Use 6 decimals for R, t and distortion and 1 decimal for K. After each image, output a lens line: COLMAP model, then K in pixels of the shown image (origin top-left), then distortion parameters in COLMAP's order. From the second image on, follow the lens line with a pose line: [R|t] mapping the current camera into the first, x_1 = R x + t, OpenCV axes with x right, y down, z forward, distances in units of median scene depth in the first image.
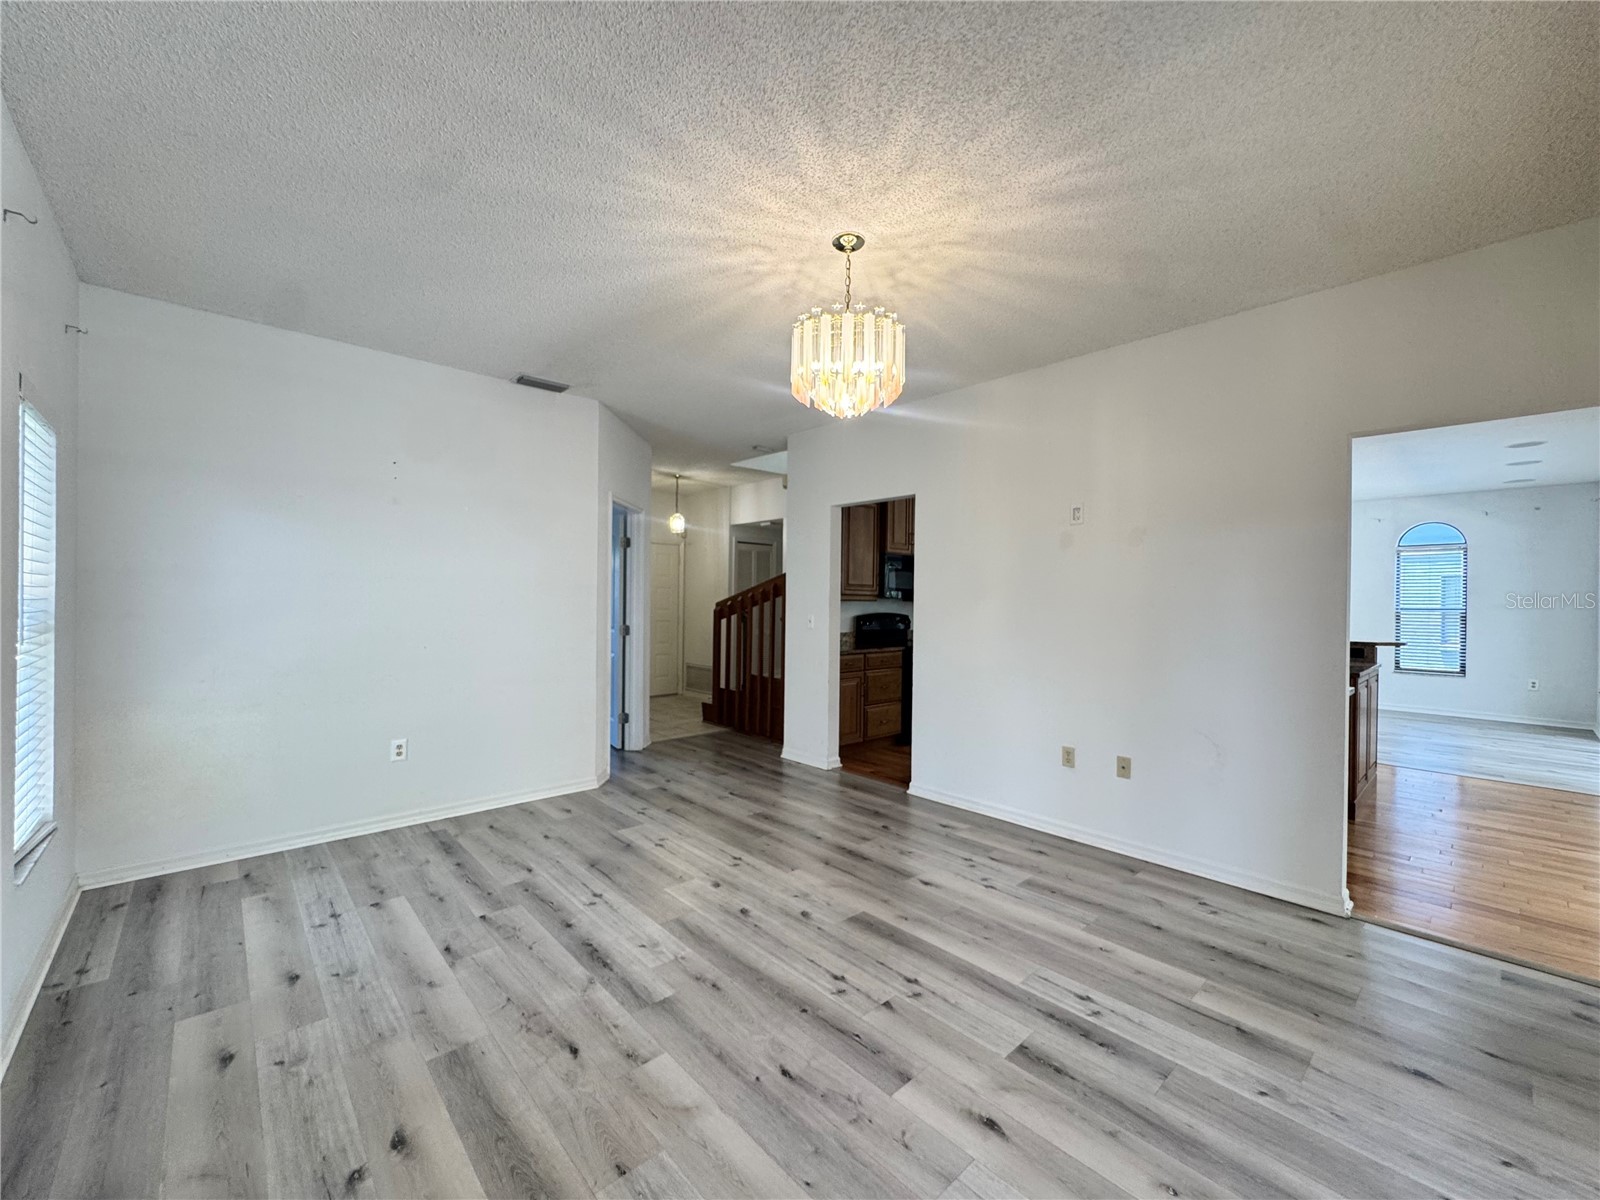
lens RADIAL K [[644.0, 0, 797.6], [0, 644.0, 600.2], [0, 0, 1]] dist [-0.006010, 0.000600]
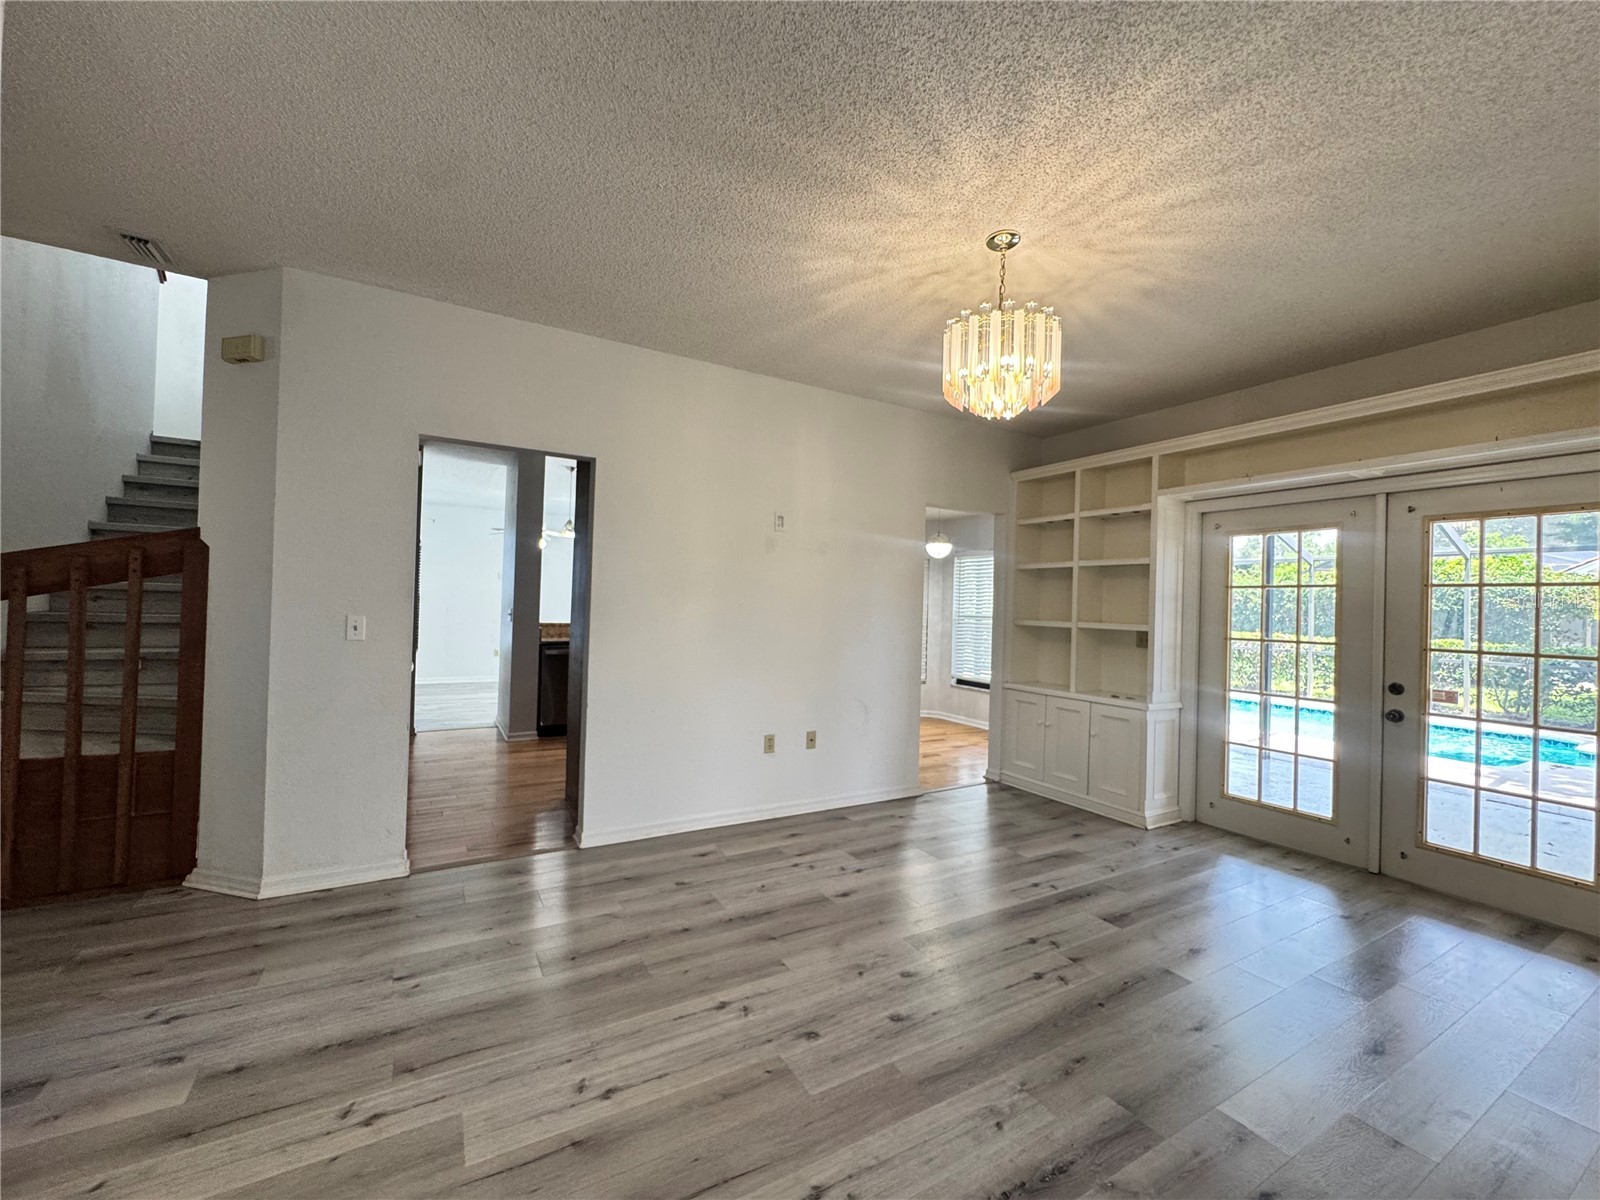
lens RADIAL K [[644.0, 0, 797.6], [0, 644.0, 600.2], [0, 0, 1]] dist [-0.006010, 0.000600]
pose [[0.214364, 0.006357, 0.976733, -0.801651], [-0.025758, 0.999668, -0.000853, 0.000924], [-0.976414, -0.024976, 0.214457, 0.919770]]
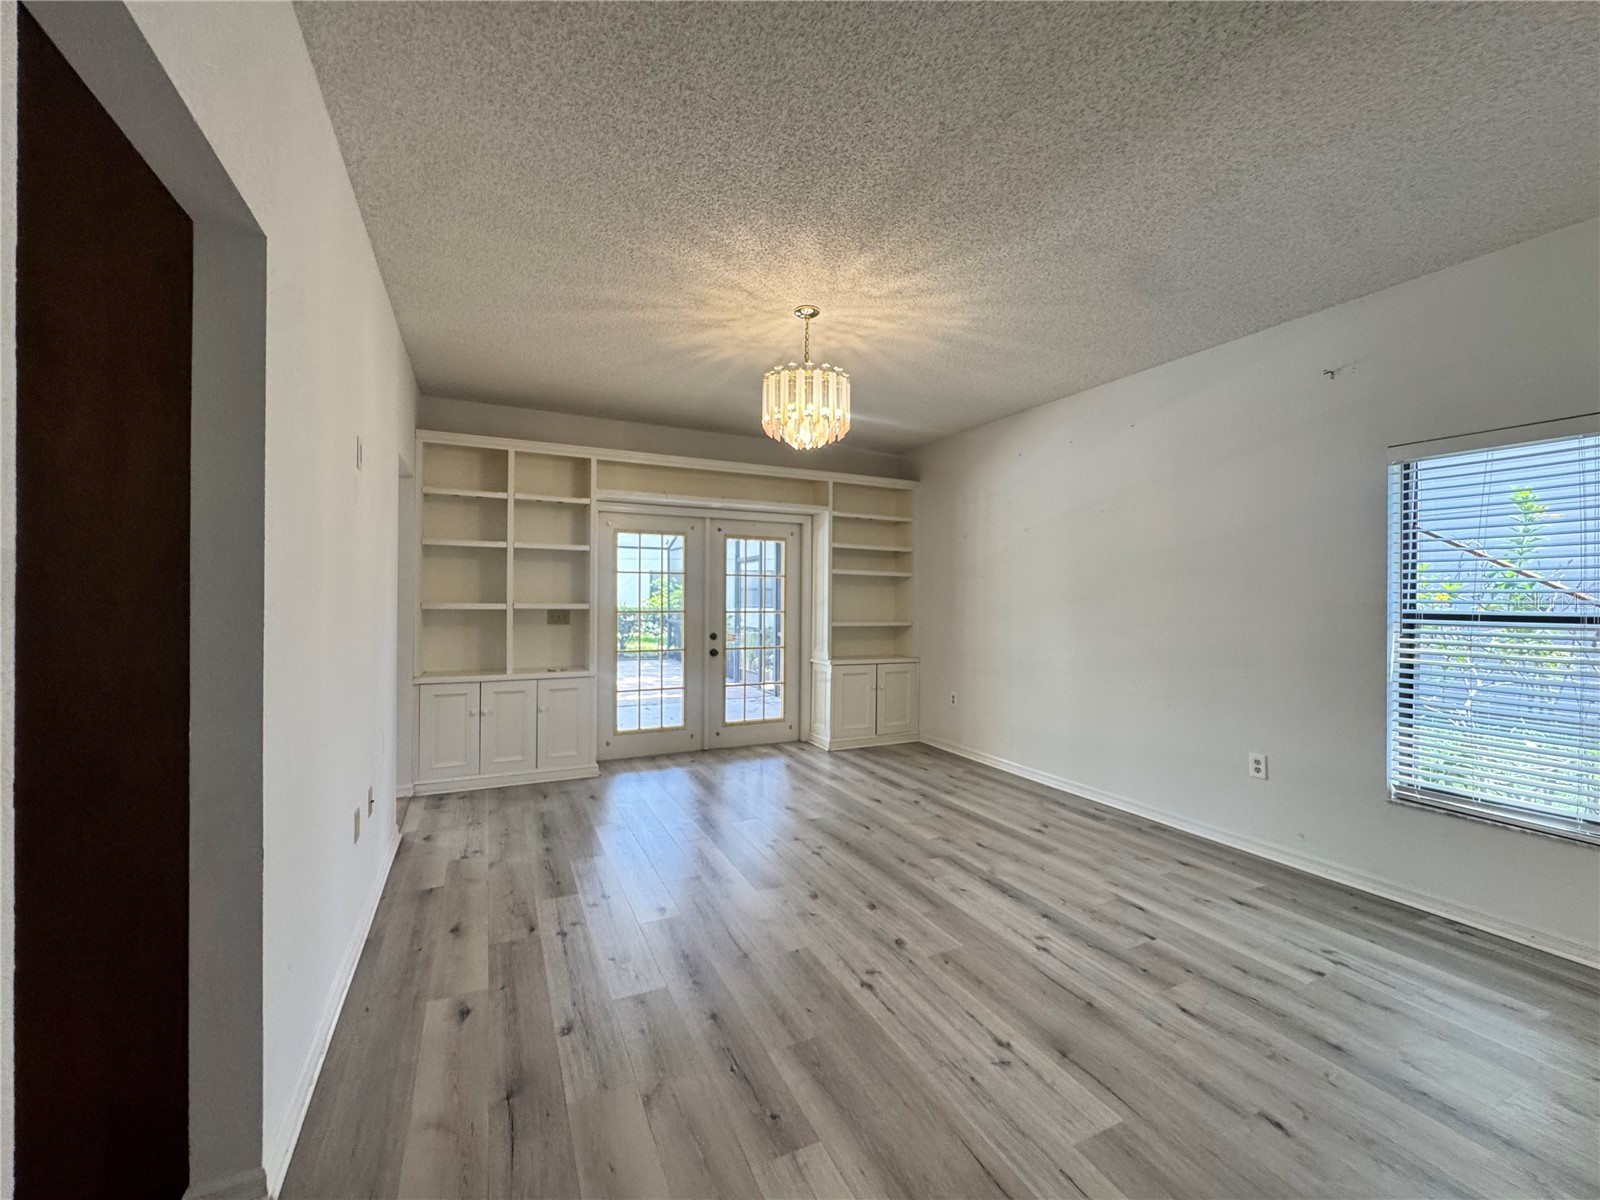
lens RADIAL K [[644.0, 0, 797.6], [0, 644.0, 600.2], [0, 0, 1]] dist [-0.006010, 0.000600]
pose [[-0.957776, -0.017572, 0.286978, -0.238224], [-0.016092, 0.999842, 0.007514, 0.004351], [-0.287065, 0.002579, -0.957908, 1.890803]]
